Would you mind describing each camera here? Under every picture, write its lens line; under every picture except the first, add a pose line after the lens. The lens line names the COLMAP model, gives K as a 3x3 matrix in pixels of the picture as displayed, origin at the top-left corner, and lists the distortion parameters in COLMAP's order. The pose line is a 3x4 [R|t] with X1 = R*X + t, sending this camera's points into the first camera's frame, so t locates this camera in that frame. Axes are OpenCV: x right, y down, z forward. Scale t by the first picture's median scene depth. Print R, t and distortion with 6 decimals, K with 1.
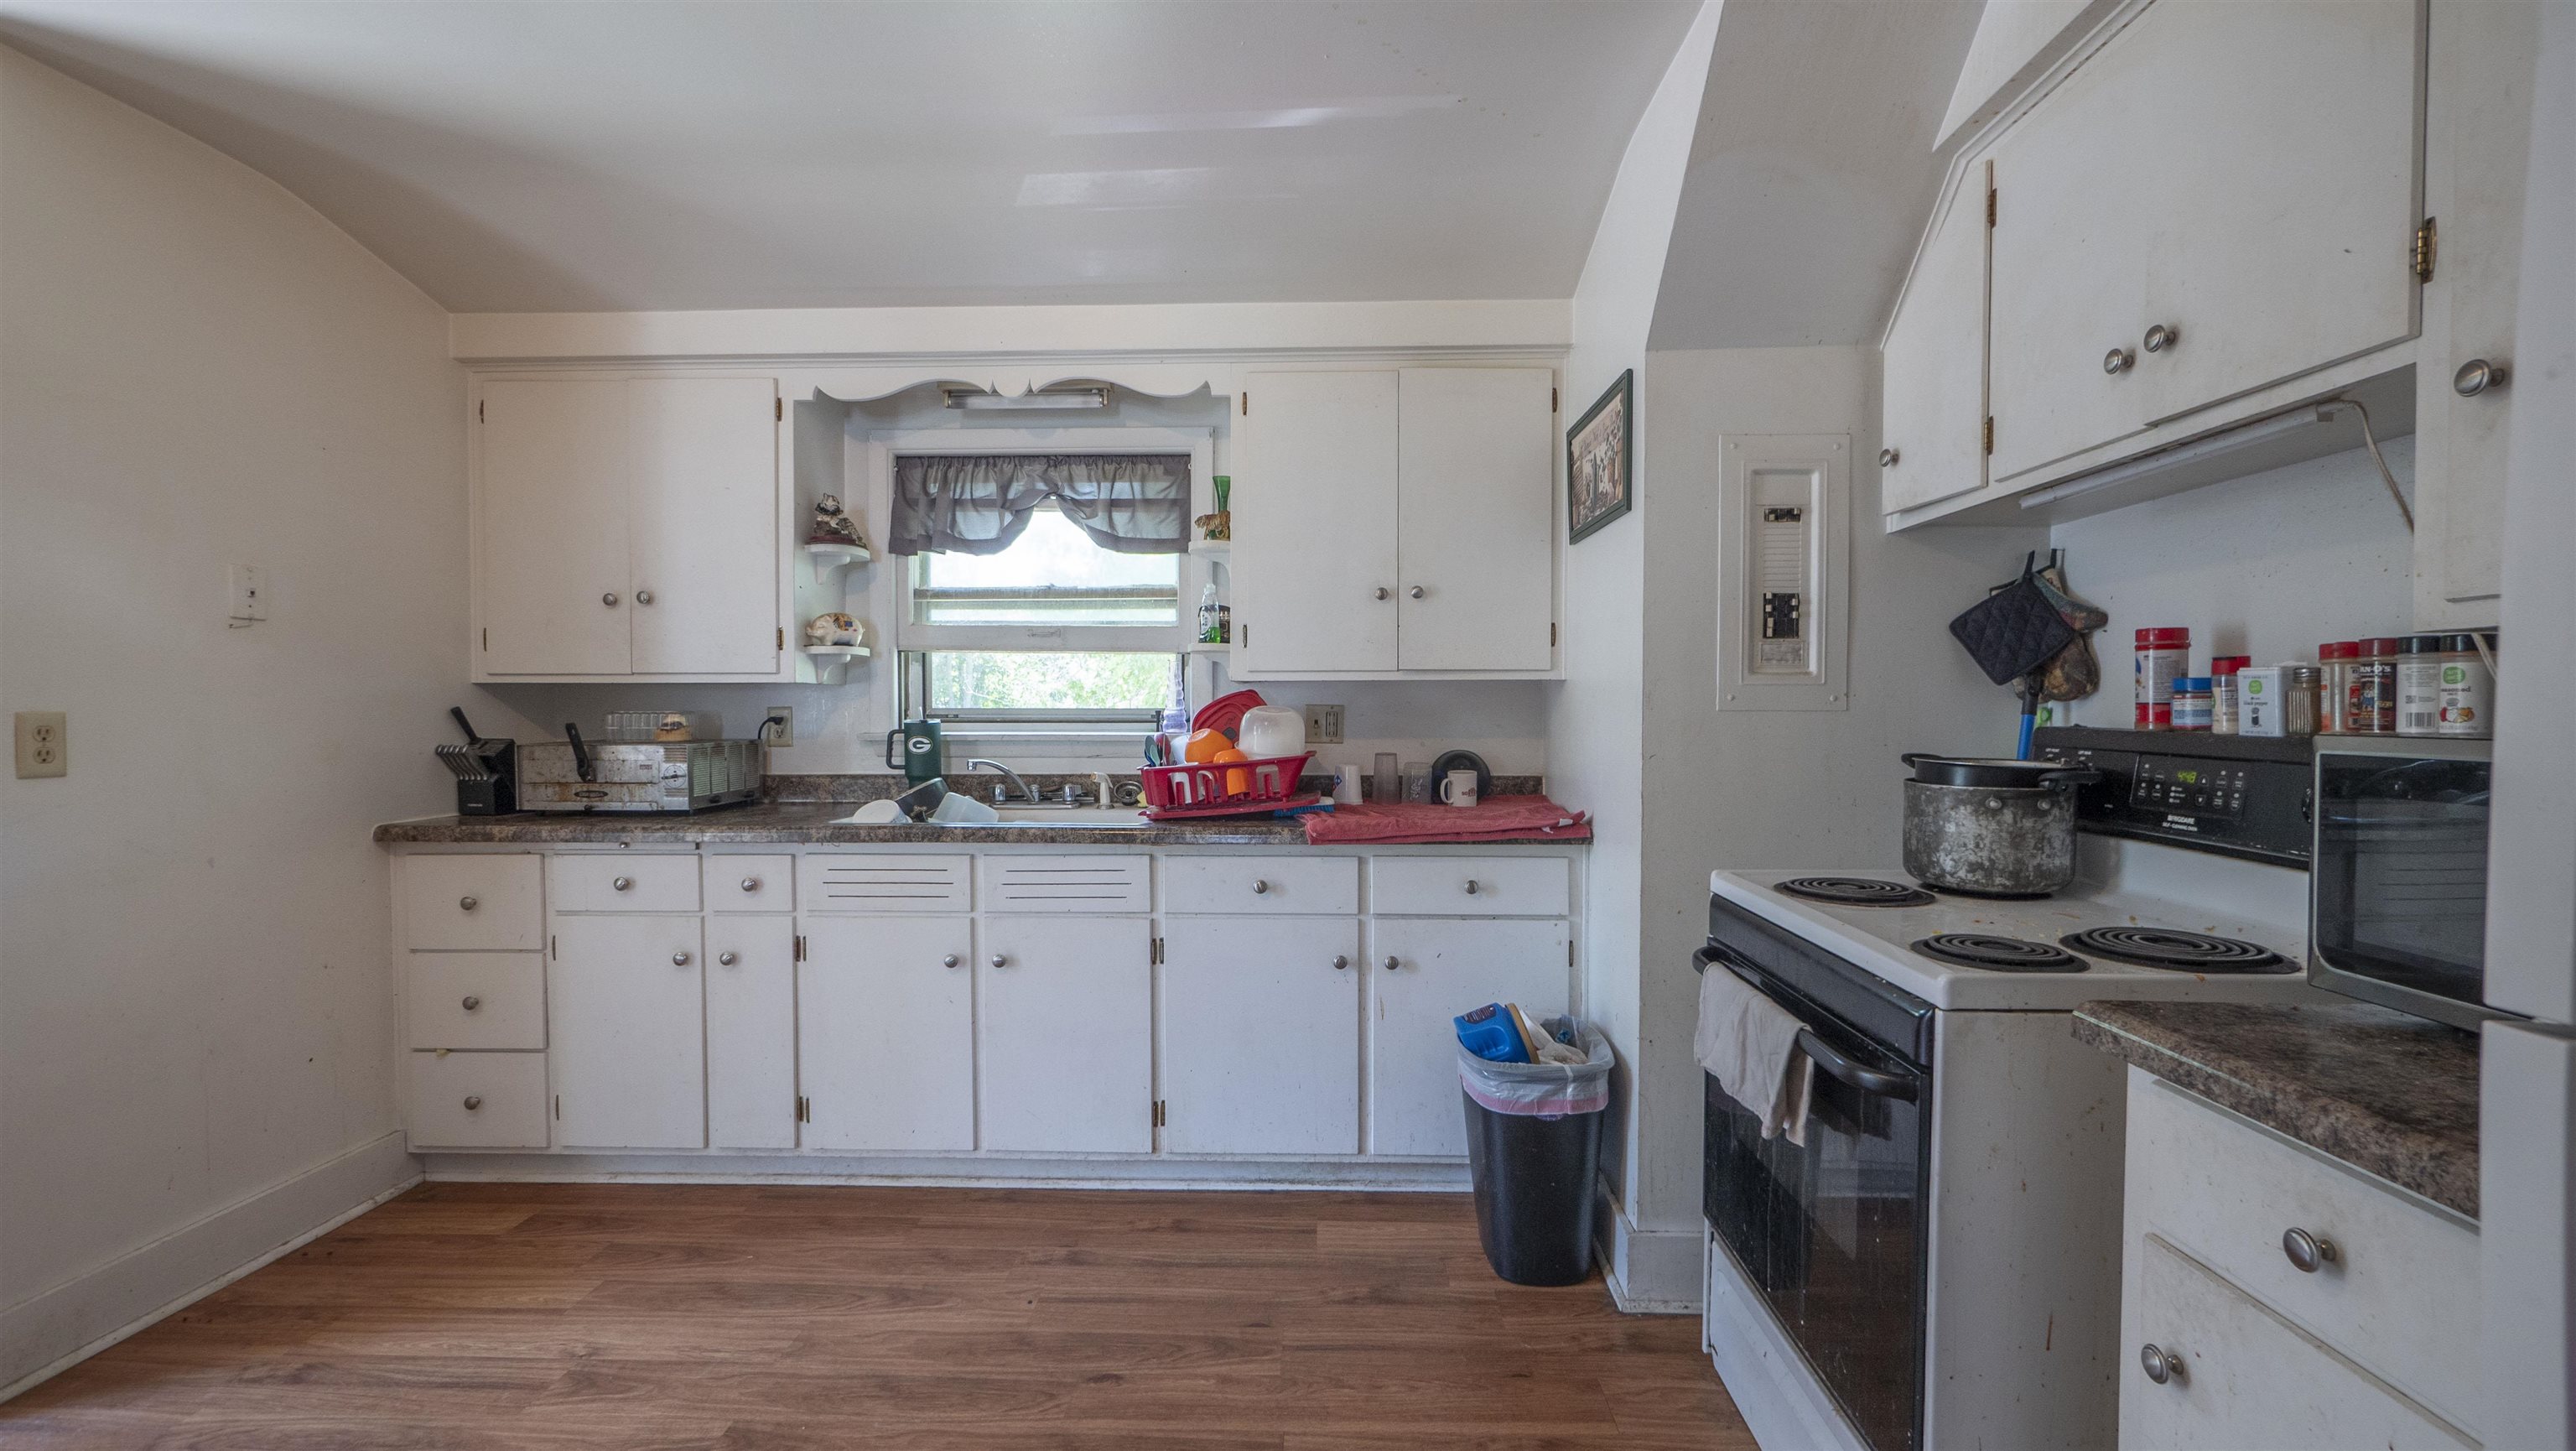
lens RADIAL K [[1101.9, 0, 1301.7], [0, 1101.9, 727.3], [0, 0, 1]] dist [0.002336, -0.000226]
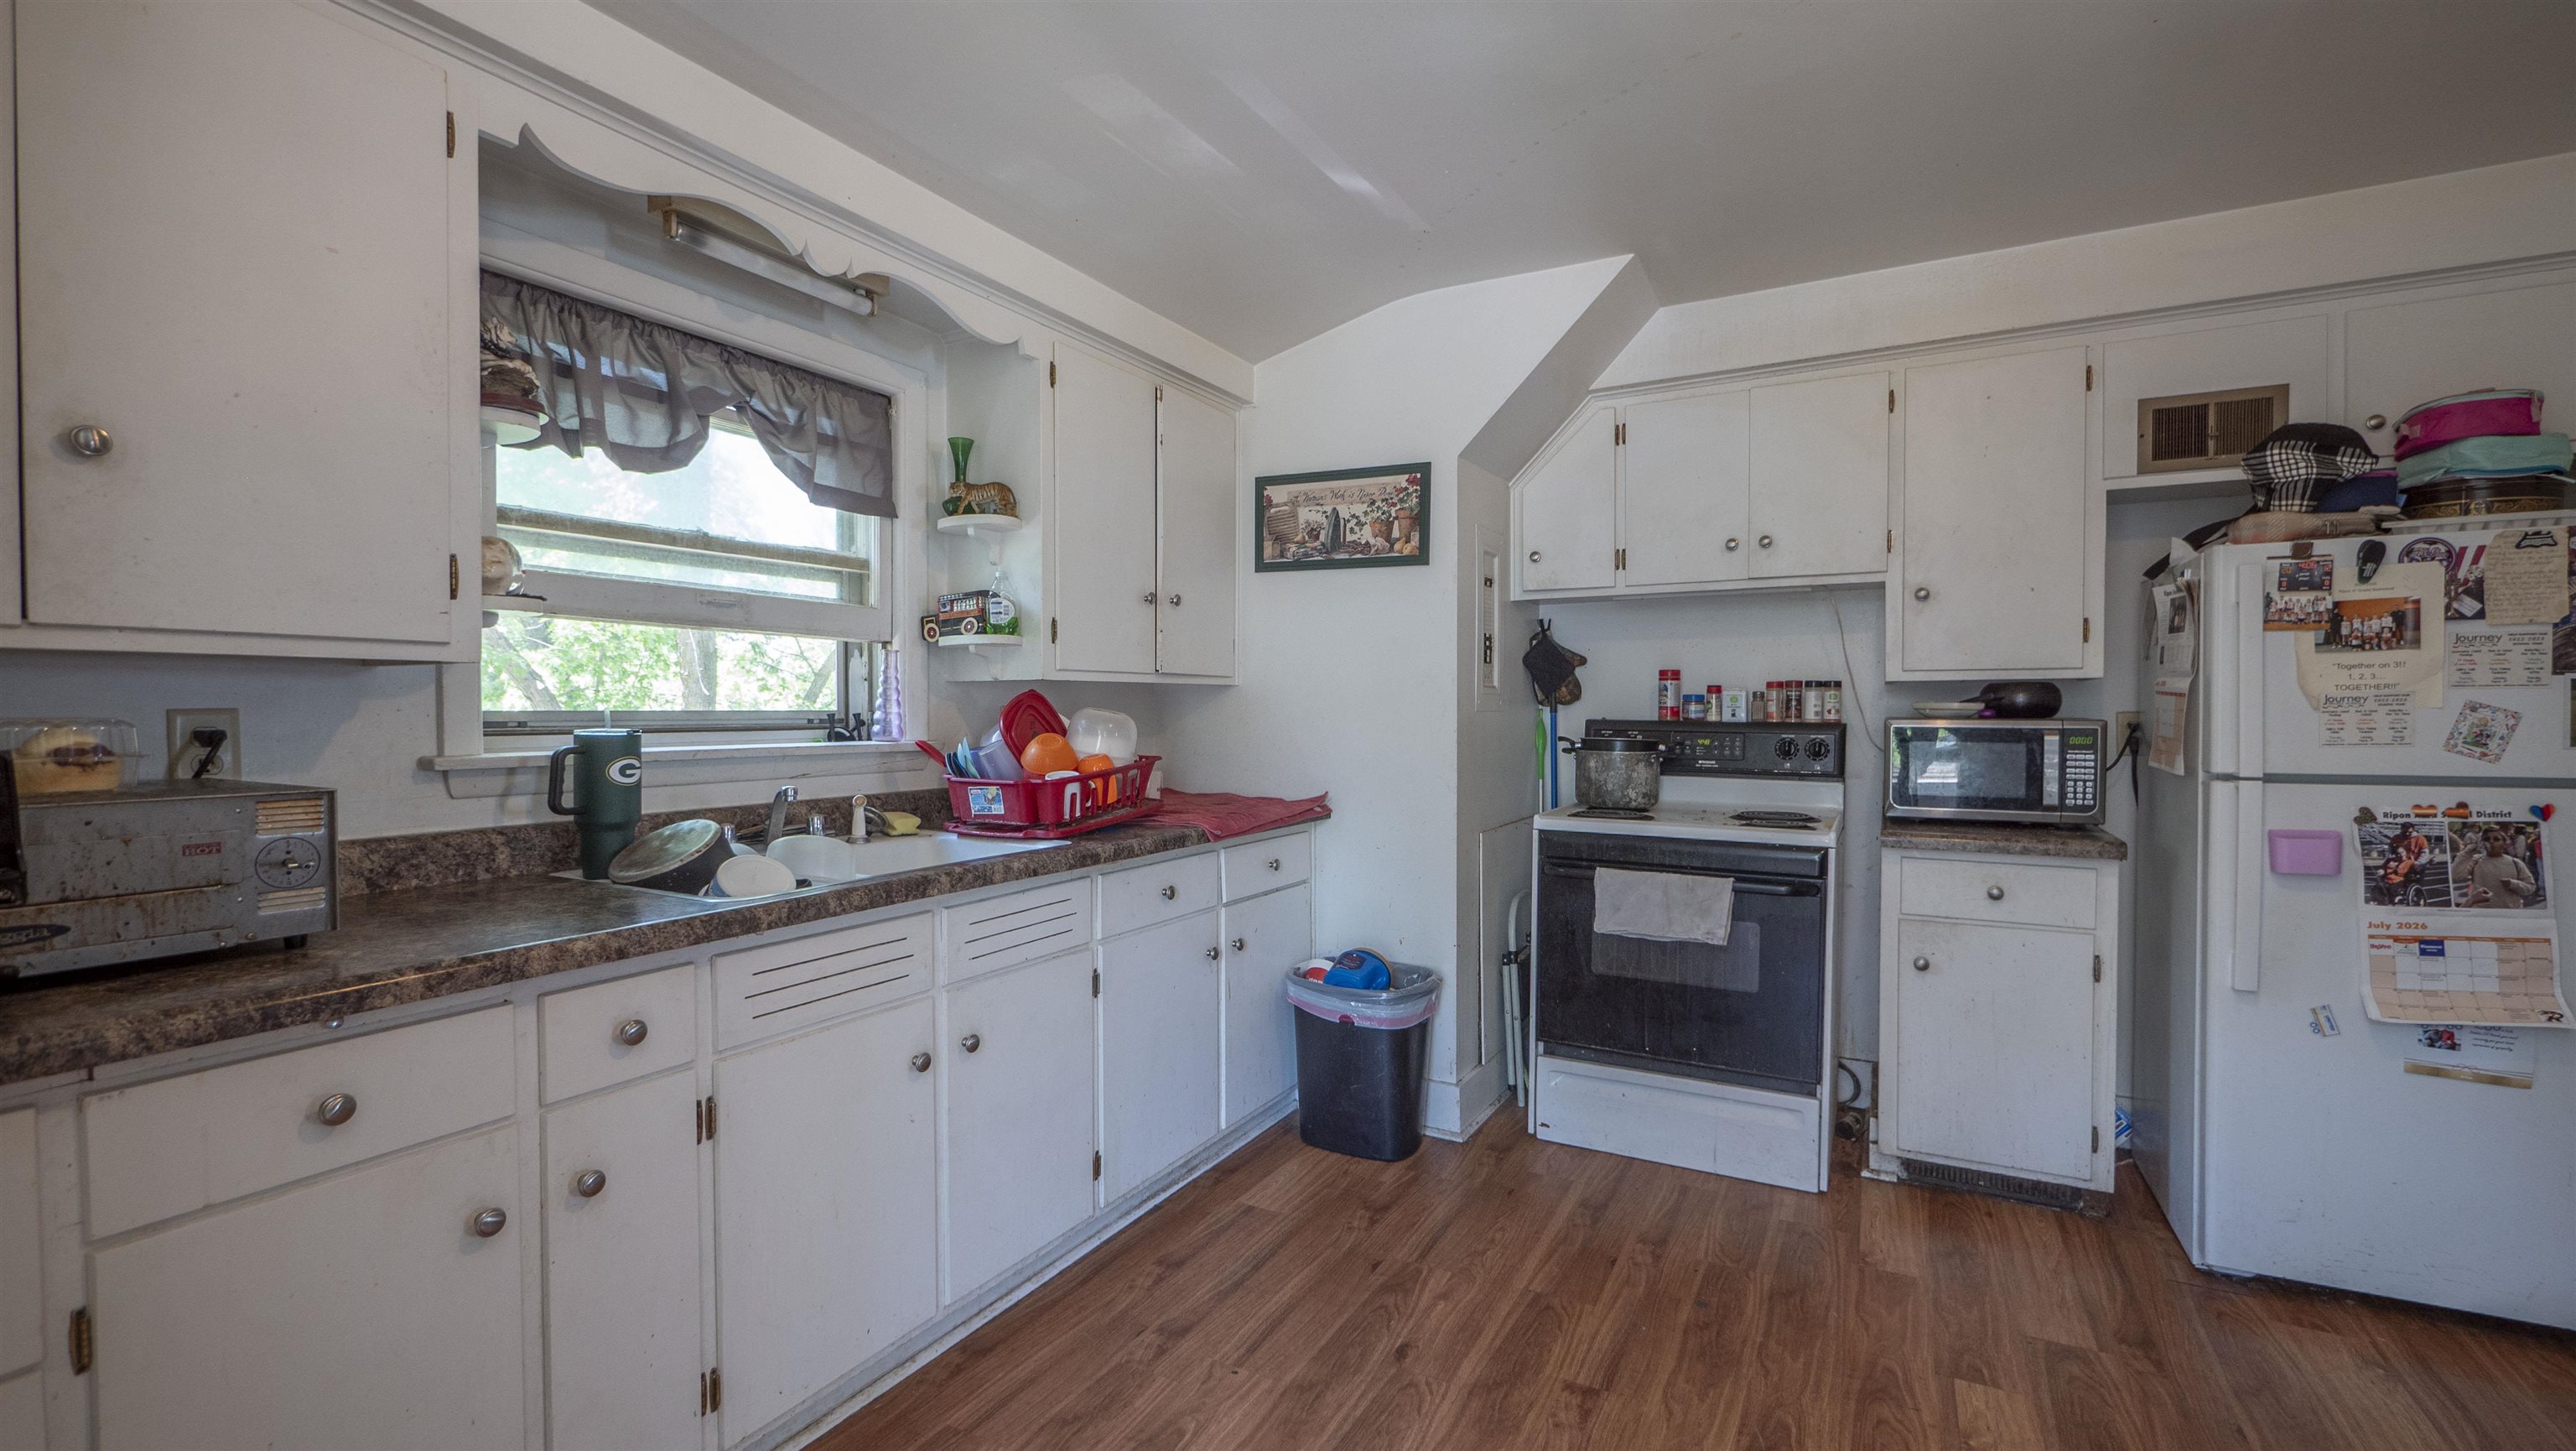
lens RADIAL K [[1101.9, 0, 1302.3], [0, 1101.9, 725.5], [0, 0, 1]] dist [0.002336, -0.000226]
pose [[0.437535, -0.013738, 0.899096, -0.907830], [0.016918, 0.999832, 0.007045, -0.008943], [-0.899042, 0.012128, 0.437694, 0.490816]]
